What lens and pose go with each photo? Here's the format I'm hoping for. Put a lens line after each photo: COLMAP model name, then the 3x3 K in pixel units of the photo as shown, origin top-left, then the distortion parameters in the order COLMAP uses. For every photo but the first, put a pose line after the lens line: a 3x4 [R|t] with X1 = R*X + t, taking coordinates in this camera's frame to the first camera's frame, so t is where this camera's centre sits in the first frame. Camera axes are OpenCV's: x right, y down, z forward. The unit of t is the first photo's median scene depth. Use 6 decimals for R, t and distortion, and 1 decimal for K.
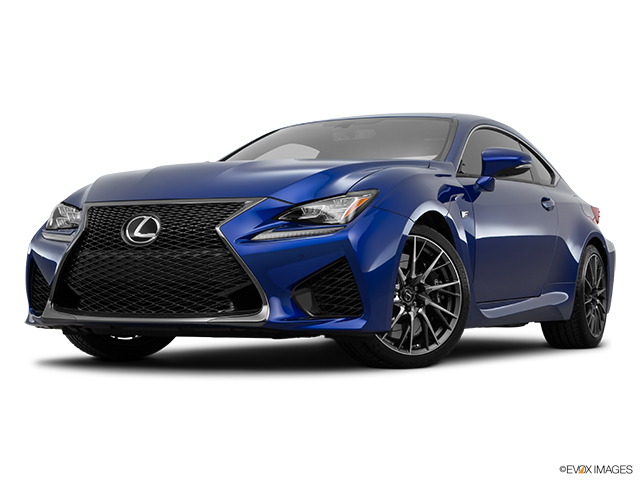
lens RADIAL K [[1231.5, 0, 317.7], [0, 1231.5, 240.3], [0, 0, 1]] dist [-0.027836, 0.000000]
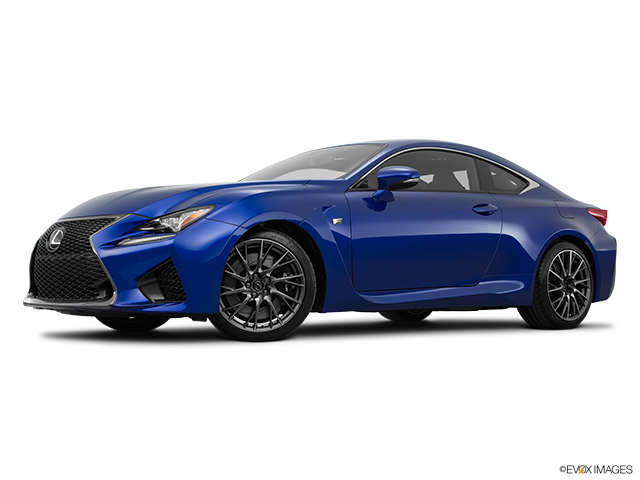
lens RADIAL K [[925.6, 0, 318.1], [0, 925.6, 240.7], [0, 0, 1]] dist [0.064903, 0.000000]
pose [[0.924400, -0.019928, -0.380903, 0.507243], [0.019572, 0.999797, -0.004809, 0.003327], [0.380922, -0.003010, 0.924602, 0.127855]]
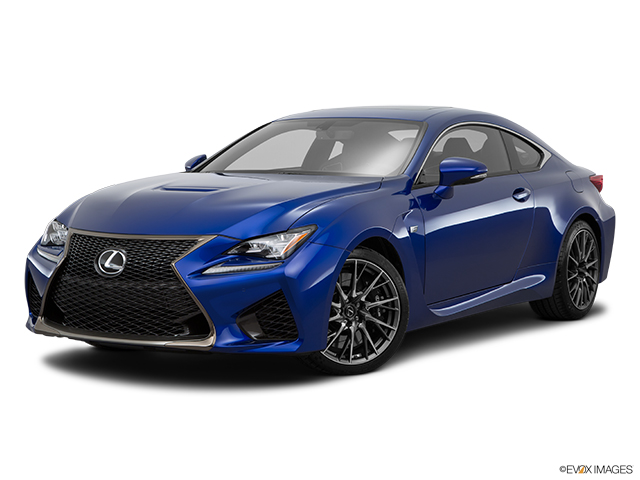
lens RADIAL K [[1352.6, 0, 319.2], [0, 1352.6, 242.9], [0, 0, 1]] dist [0.035320, 0.000000]
pose [[0.995634, 0.004703, -0.093220, 0.162482], [0.005946, 0.993505, 0.113634, -0.161563], [0.093149, -0.113692, 0.989140, -0.230827]]
